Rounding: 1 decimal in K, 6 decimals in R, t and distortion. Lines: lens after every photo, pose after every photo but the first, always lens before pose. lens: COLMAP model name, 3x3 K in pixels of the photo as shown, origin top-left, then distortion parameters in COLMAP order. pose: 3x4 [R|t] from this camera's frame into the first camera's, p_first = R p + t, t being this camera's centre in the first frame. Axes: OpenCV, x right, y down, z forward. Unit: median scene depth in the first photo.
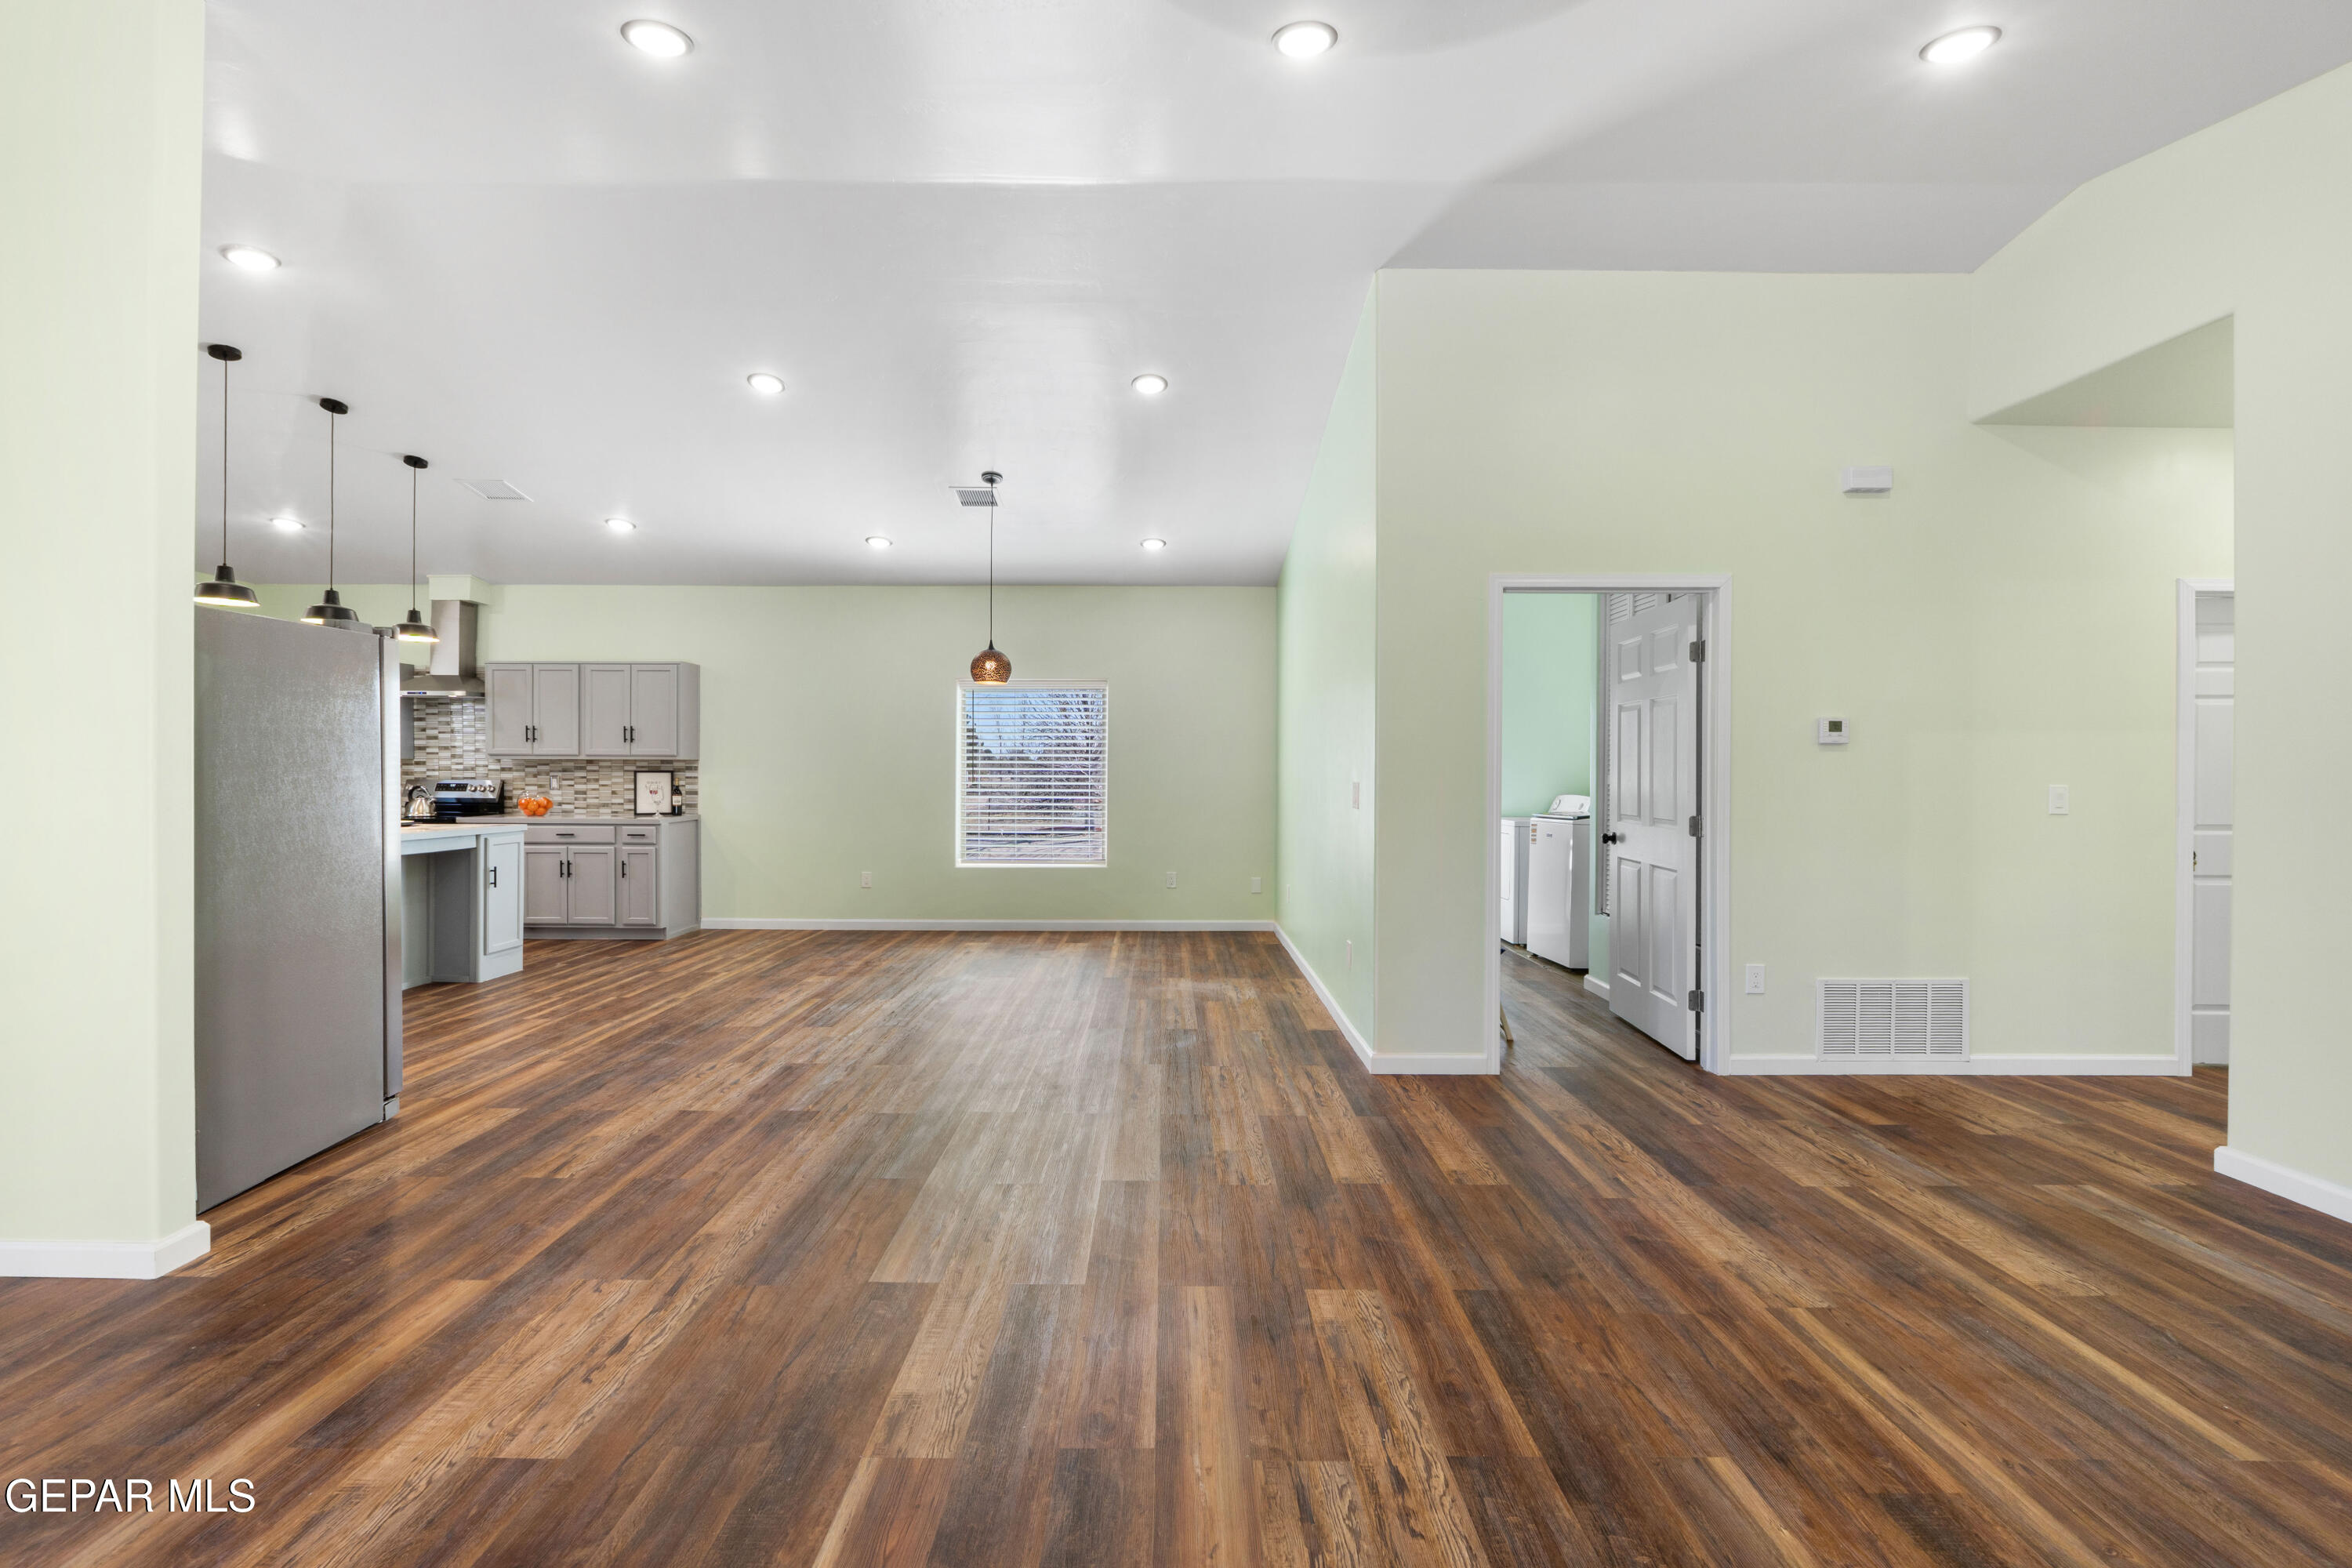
lens RADIAL K [[1005.9, 0, 1175.3], [0, 1005.9, 776.1], [0, 0, 1]] dist [-0.002950, -0.000114]
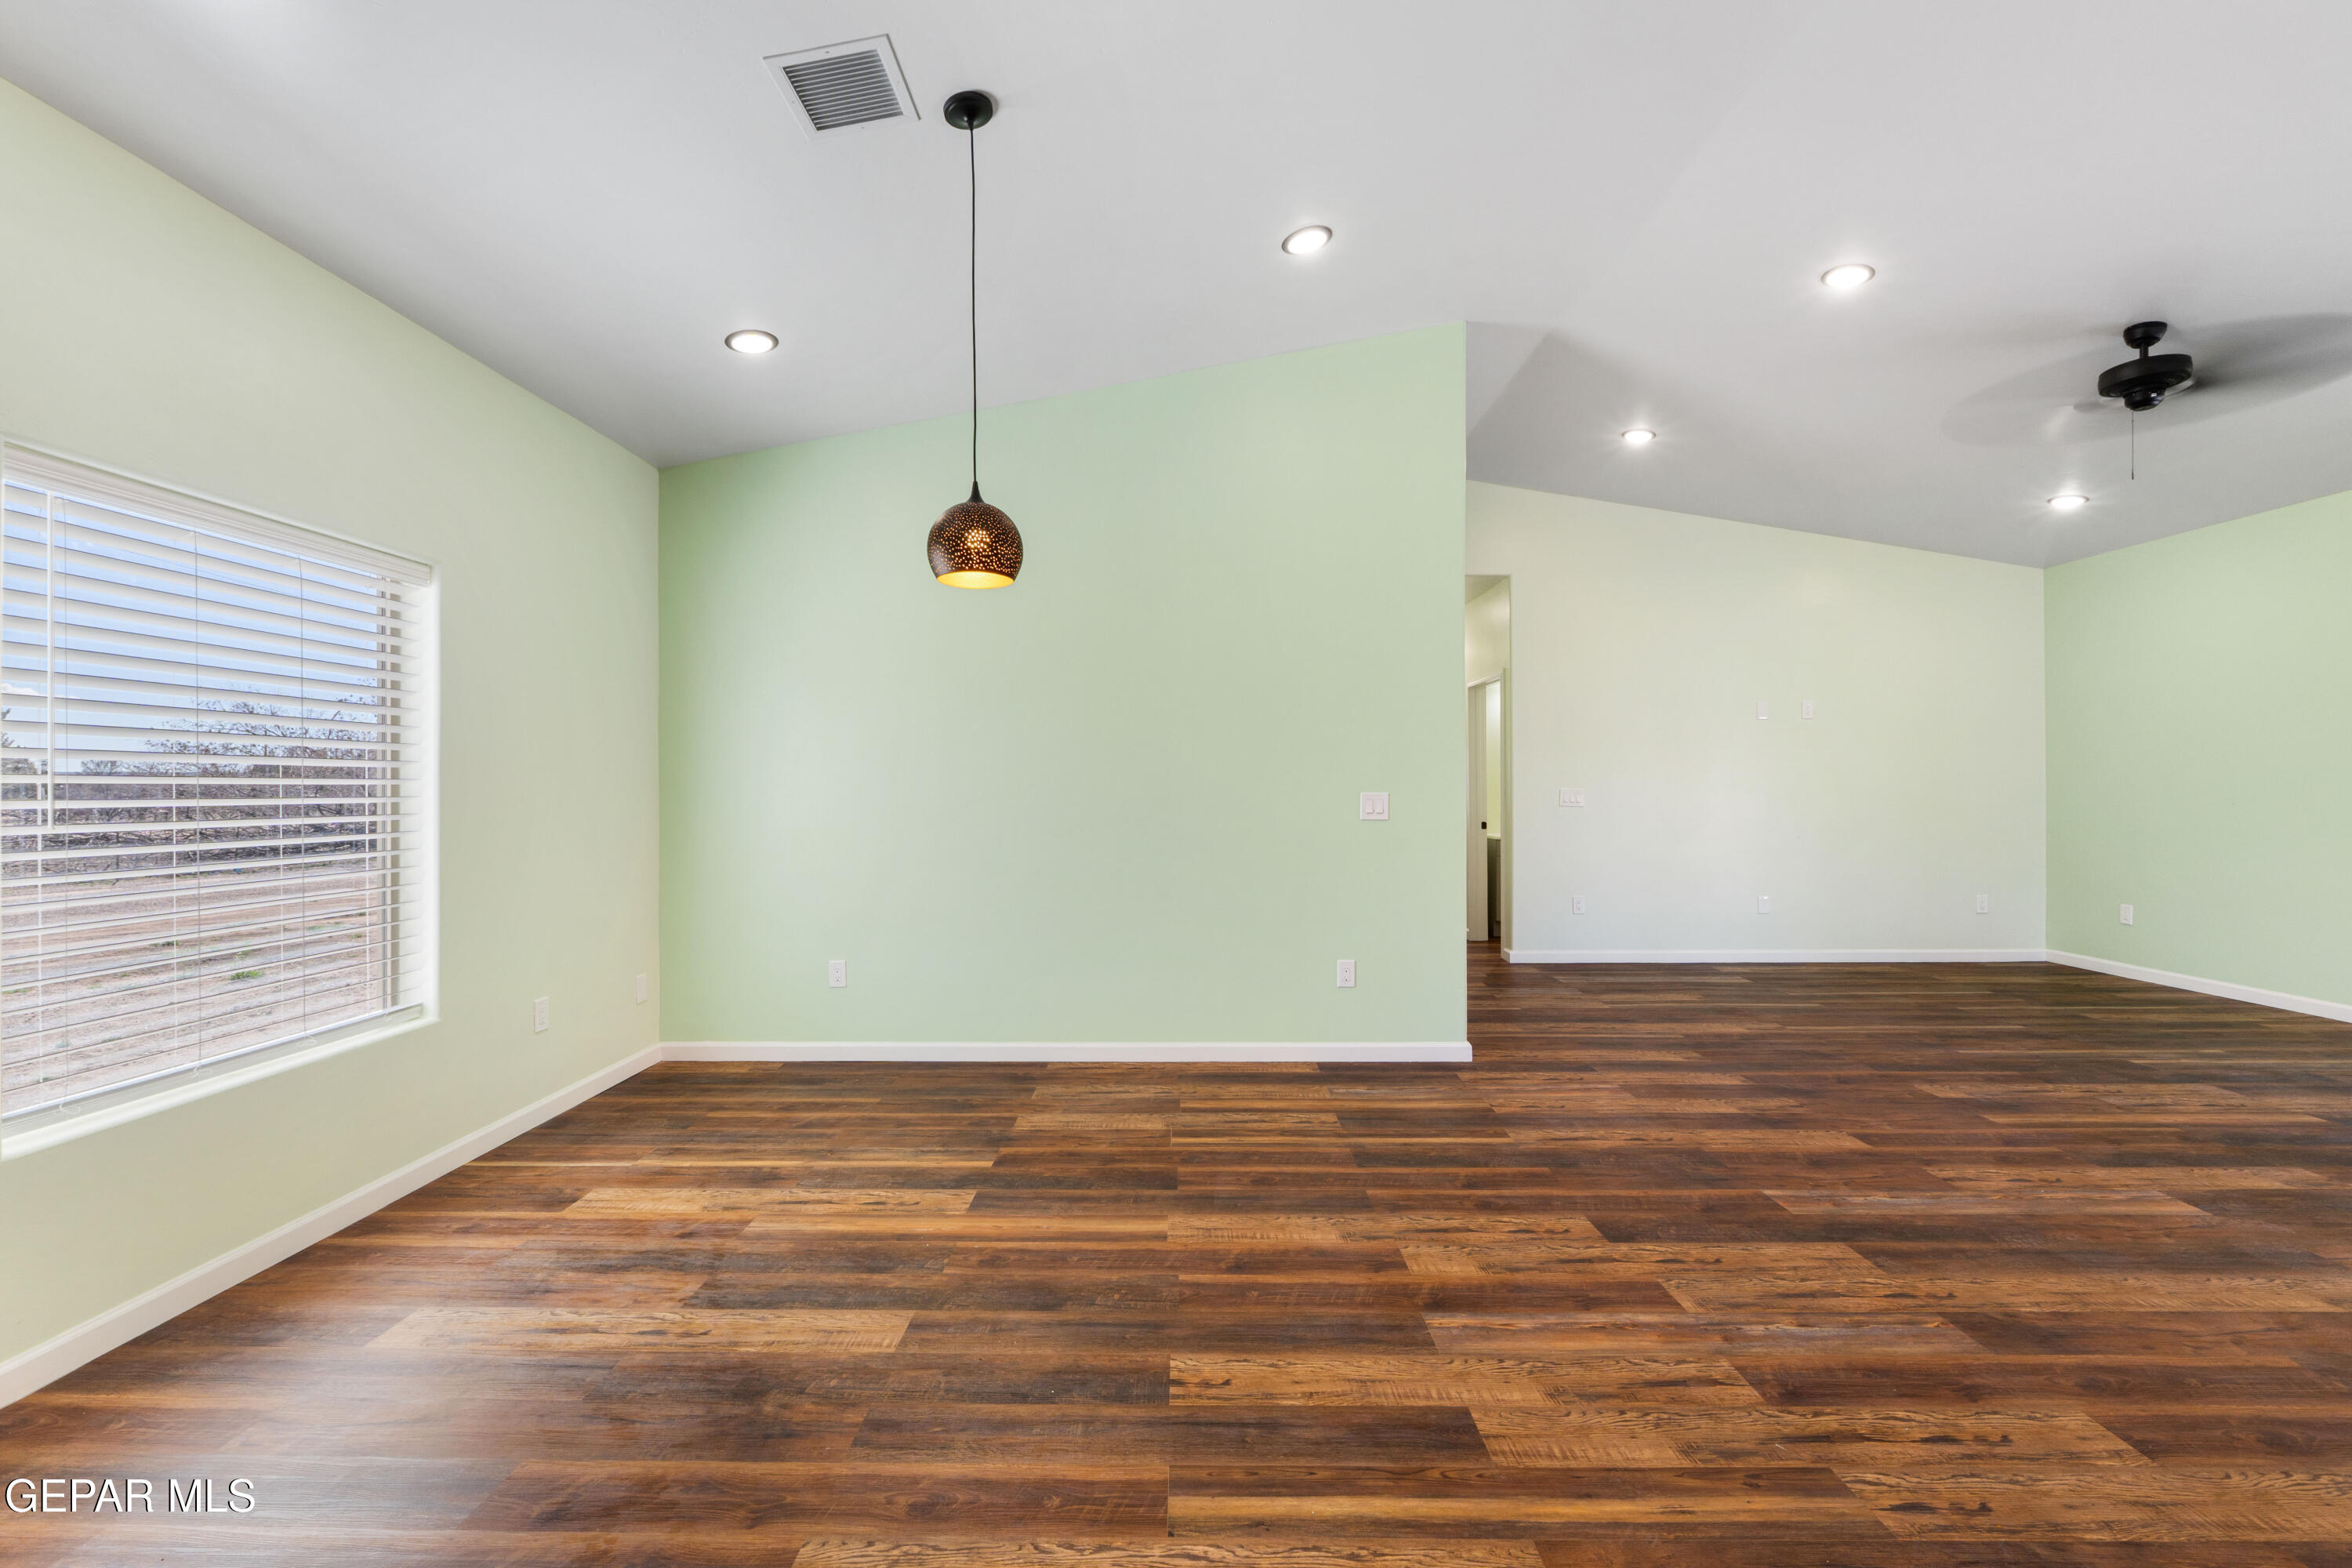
lens RADIAL K [[1003.6, 0, 1154.3], [0, 1003.6, 766.5], [0, 0, 1]] dist [-0.007488, 0.000024]
pose [[0.016764, 0.014647, 0.999752, -0.477783], [0.009302, 0.999847, -0.014804, -0.003049], [-0.999816, 0.009548, 0.016625, 0.710172]]
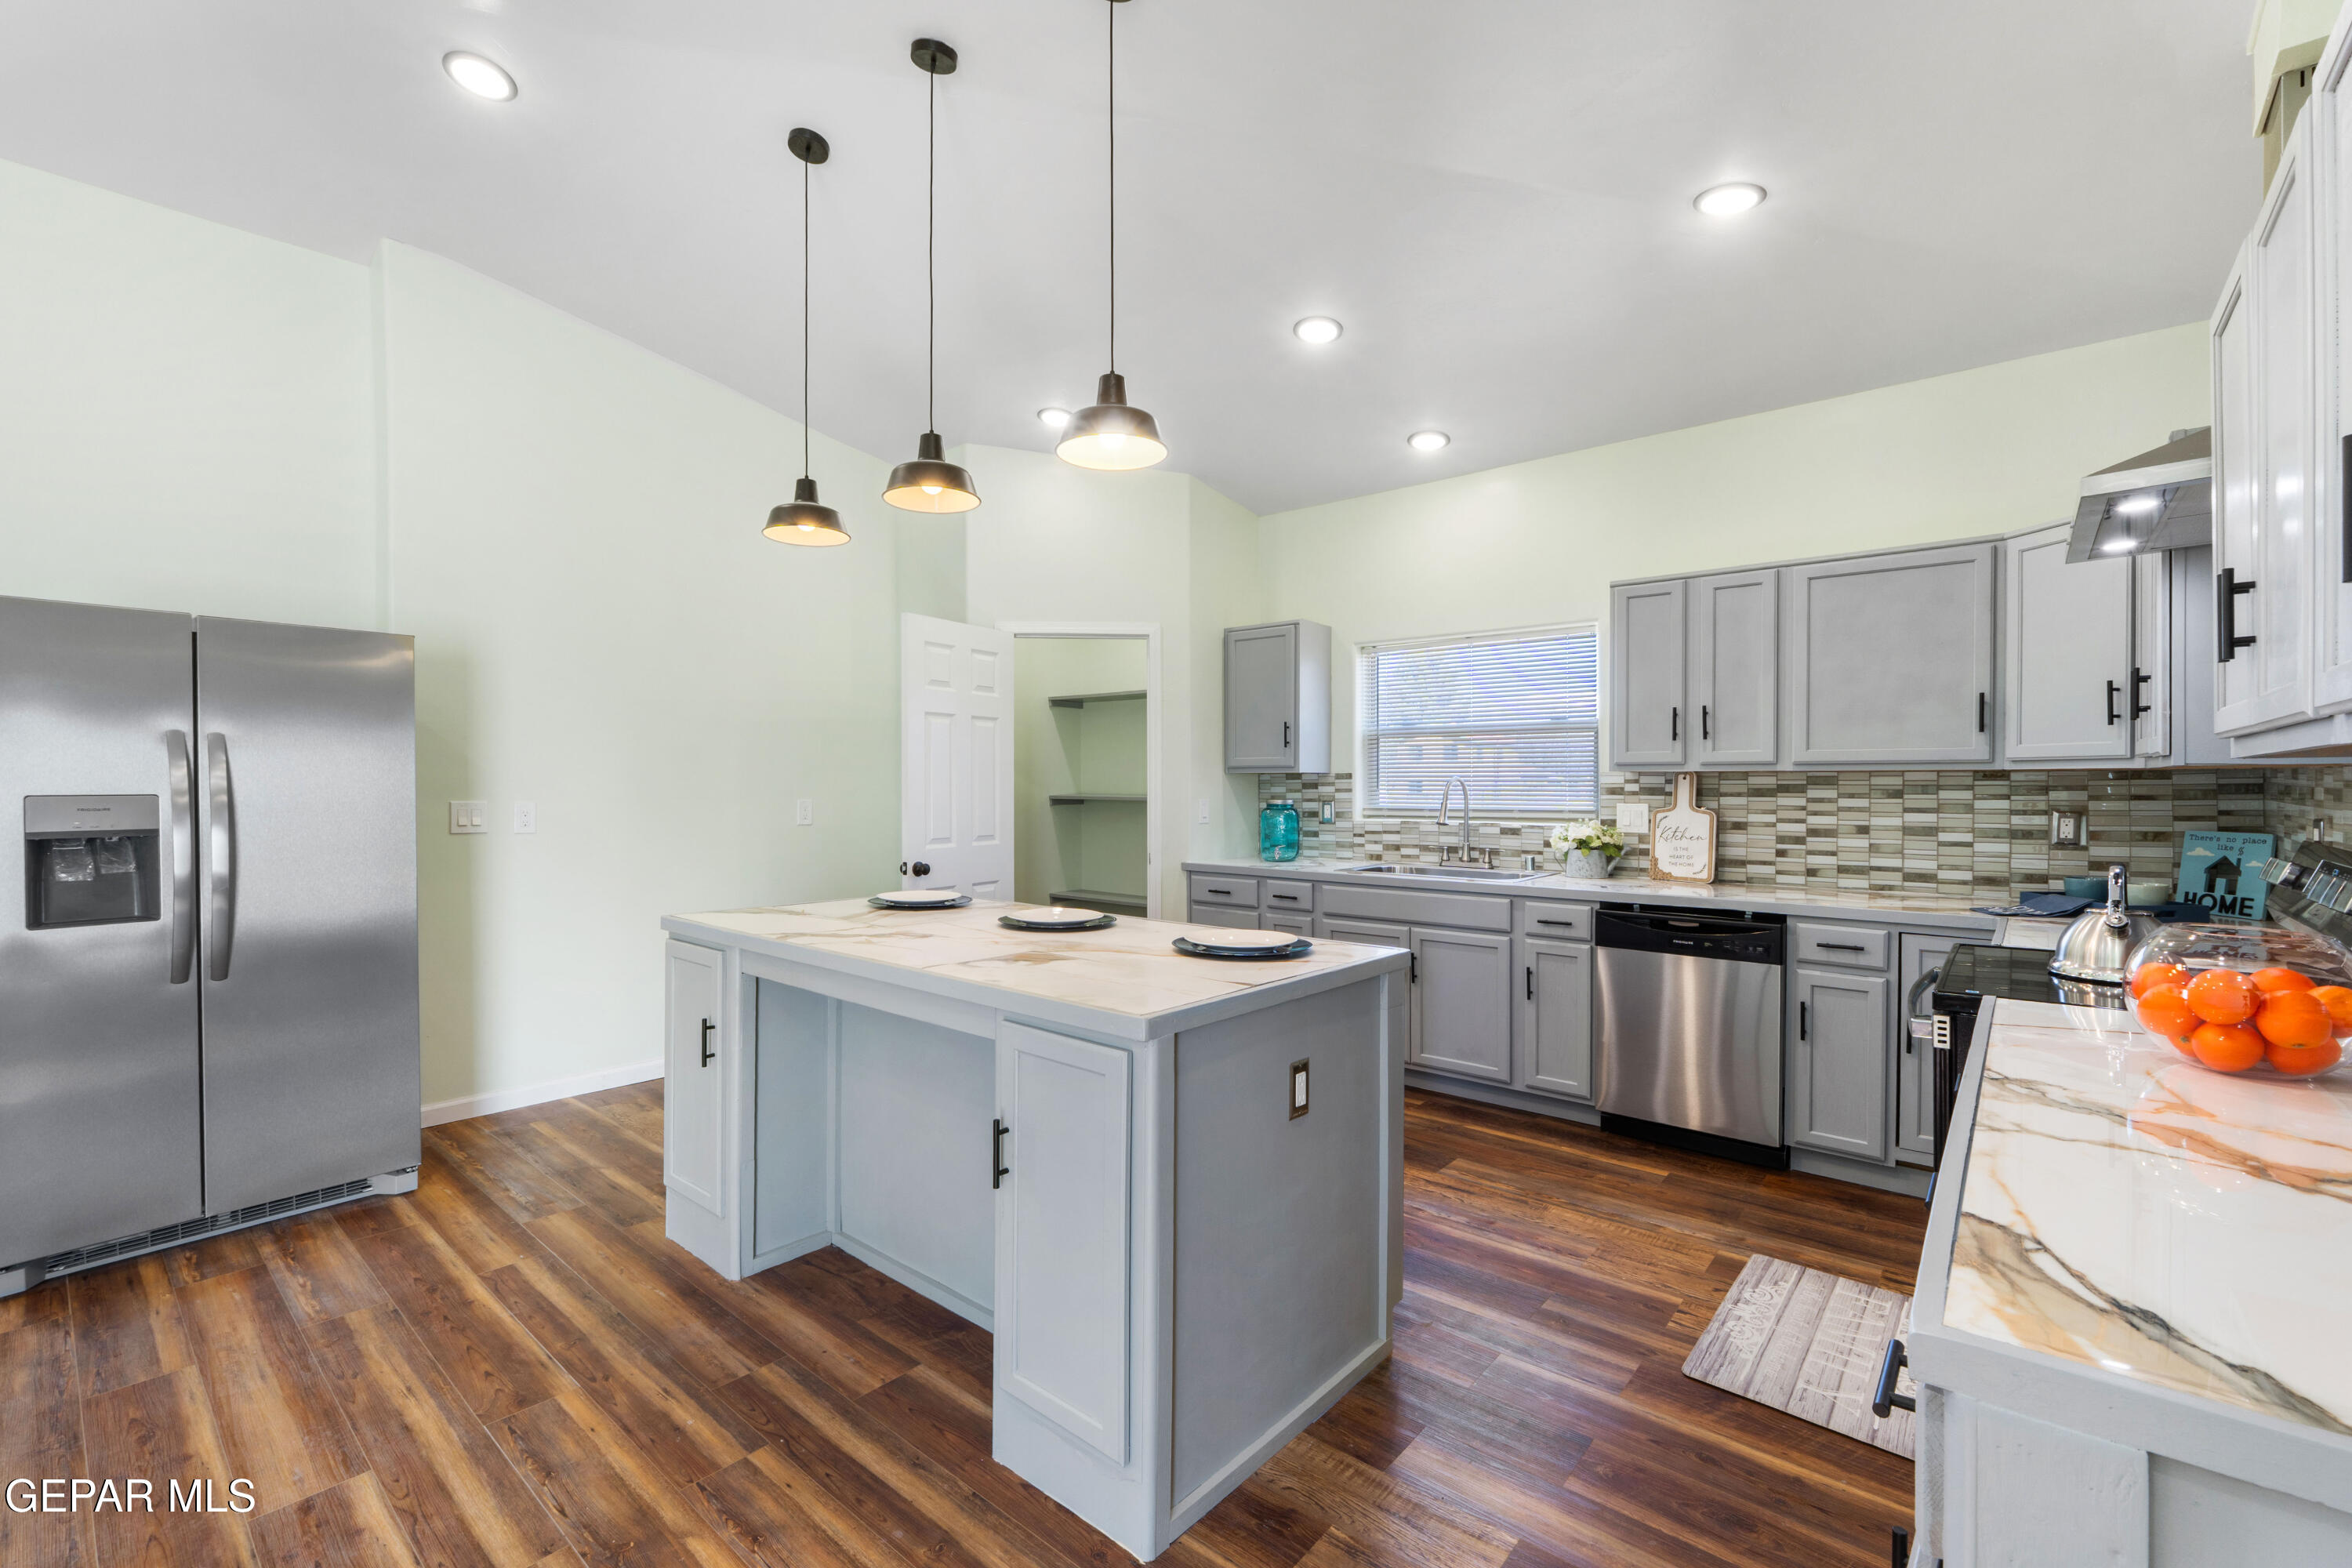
lens RADIAL K [[1007.0, 0, 1137.9], [0, 1007.0, 786.7], [0, 0, 1]] dist [-0.006387, -0.000099]
pose [[-0.660736, -0.003376, -0.750611, -0.364799], [-0.007502, 0.999970, 0.002107, -0.009572], [0.750581, 0.007023, -0.660741, 0.949139]]
